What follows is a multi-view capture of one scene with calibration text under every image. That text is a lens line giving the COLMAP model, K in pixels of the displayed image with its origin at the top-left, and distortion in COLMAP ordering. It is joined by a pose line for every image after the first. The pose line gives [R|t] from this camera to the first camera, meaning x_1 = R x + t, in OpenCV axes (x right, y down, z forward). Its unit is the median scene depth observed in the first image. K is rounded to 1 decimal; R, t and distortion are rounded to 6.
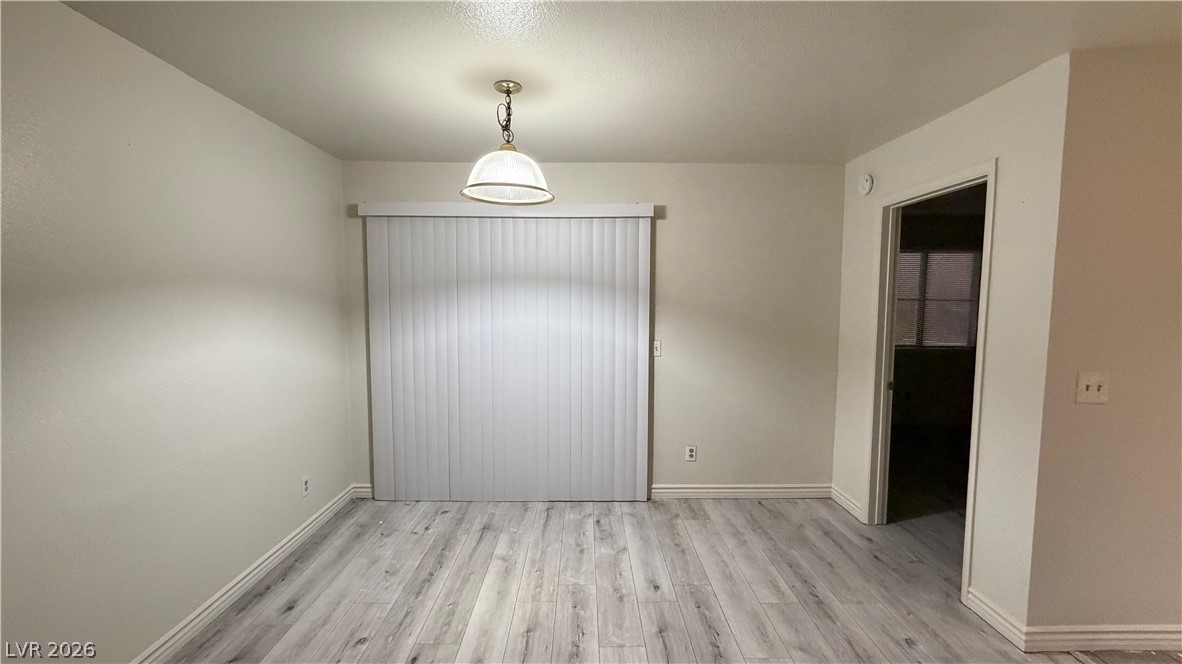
lens RADIAL K [[470.8, 0, 588.4], [0, 470.8, 332.5], [0, 0, 1]] dist [-0.000963, 0.000295]
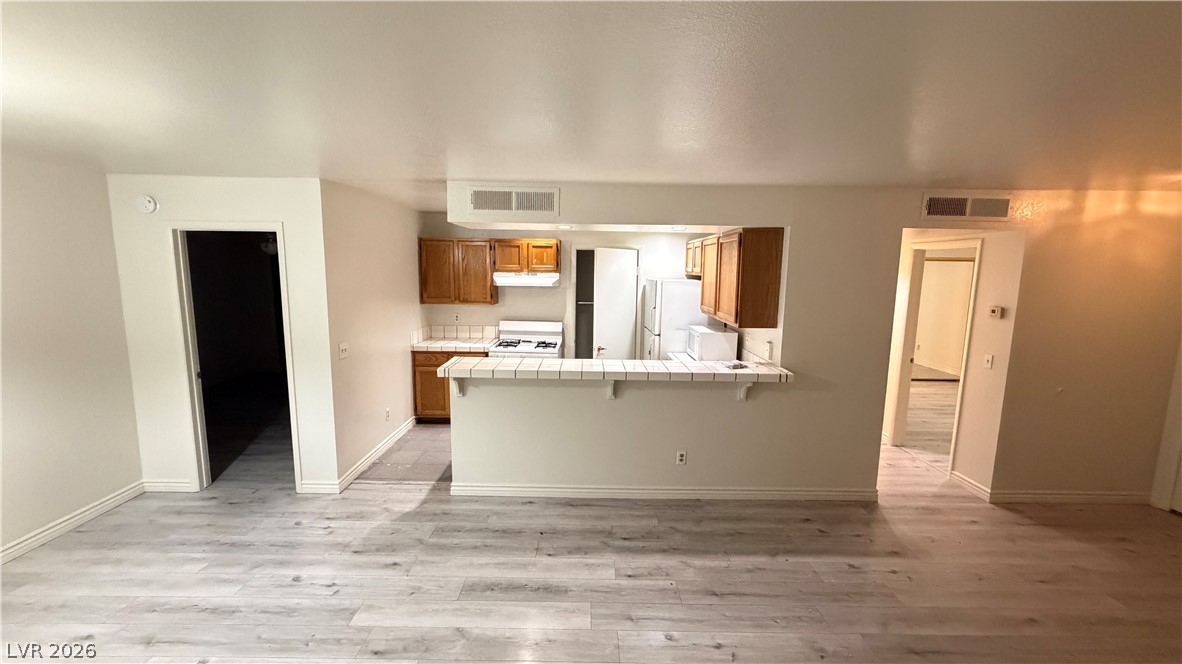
lens RADIAL K [[470.8, 0, 588.4], [0, 470.8, 332.5], [0, 0, 1]] dist [-0.000963, 0.000295]
pose [[0.004879, -0.141191, 0.989970, -0.543925], [0.058192, 0.988345, 0.140672, -0.108559], [-0.998294, 0.056922, 0.013038, -0.040405]]
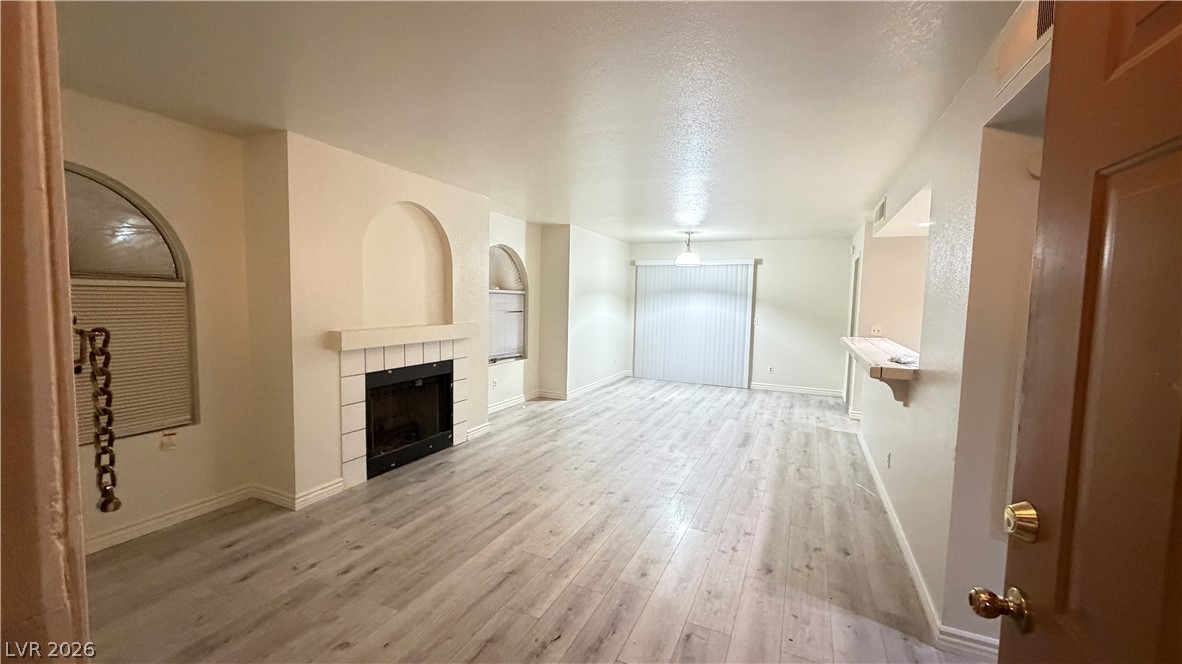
lens RADIAL K [[470.8, 0, 588.4], [0, 470.8, 332.5], [0, 0, 1]] dist [-0.000963, 0.000295]
pose [[0.904226, 0.048930, -0.424242, 0.420090], [-0.051646, 0.998652, 0.005103, 0.128502], [0.423920, 0.017296, 0.905535, -1.527071]]
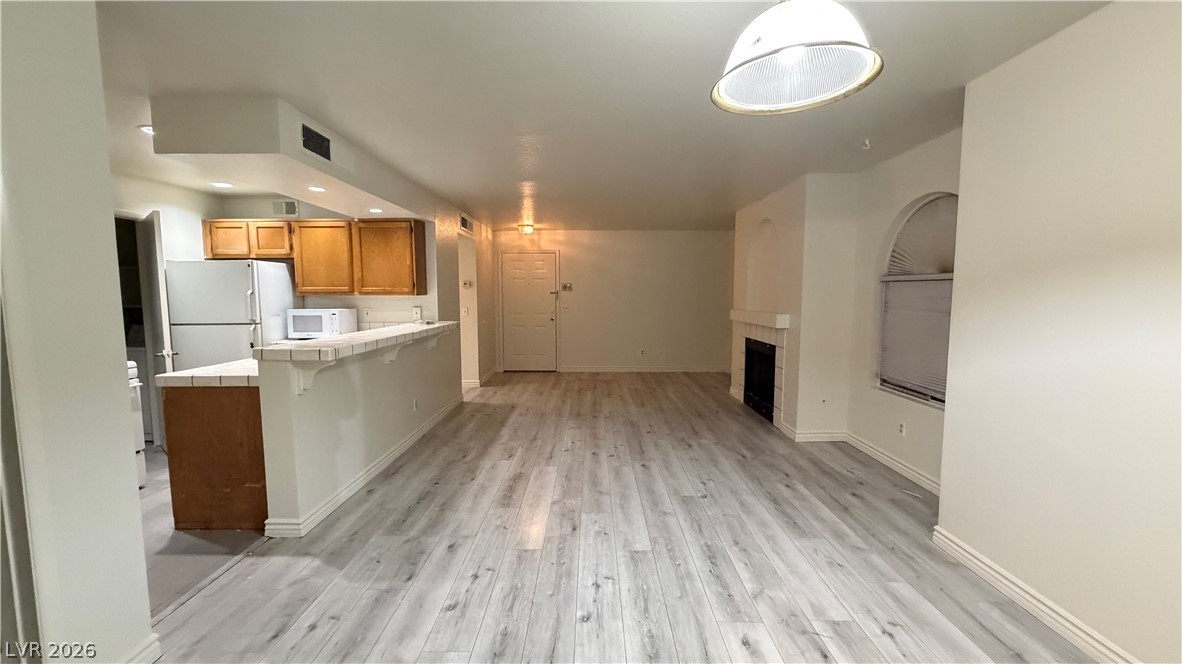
lens RADIAL K [[470.8, 0, 588.4], [0, 470.8, 332.5], [0, 0, 1]] dist [-0.000963, 0.000295]
pose [[-0.999896, -0.002088, 0.014241, 0.053533], [0.000176, 0.987572, 0.157165, -0.052953], [-0.014393, 0.157151, -0.987470, 1.136034]]
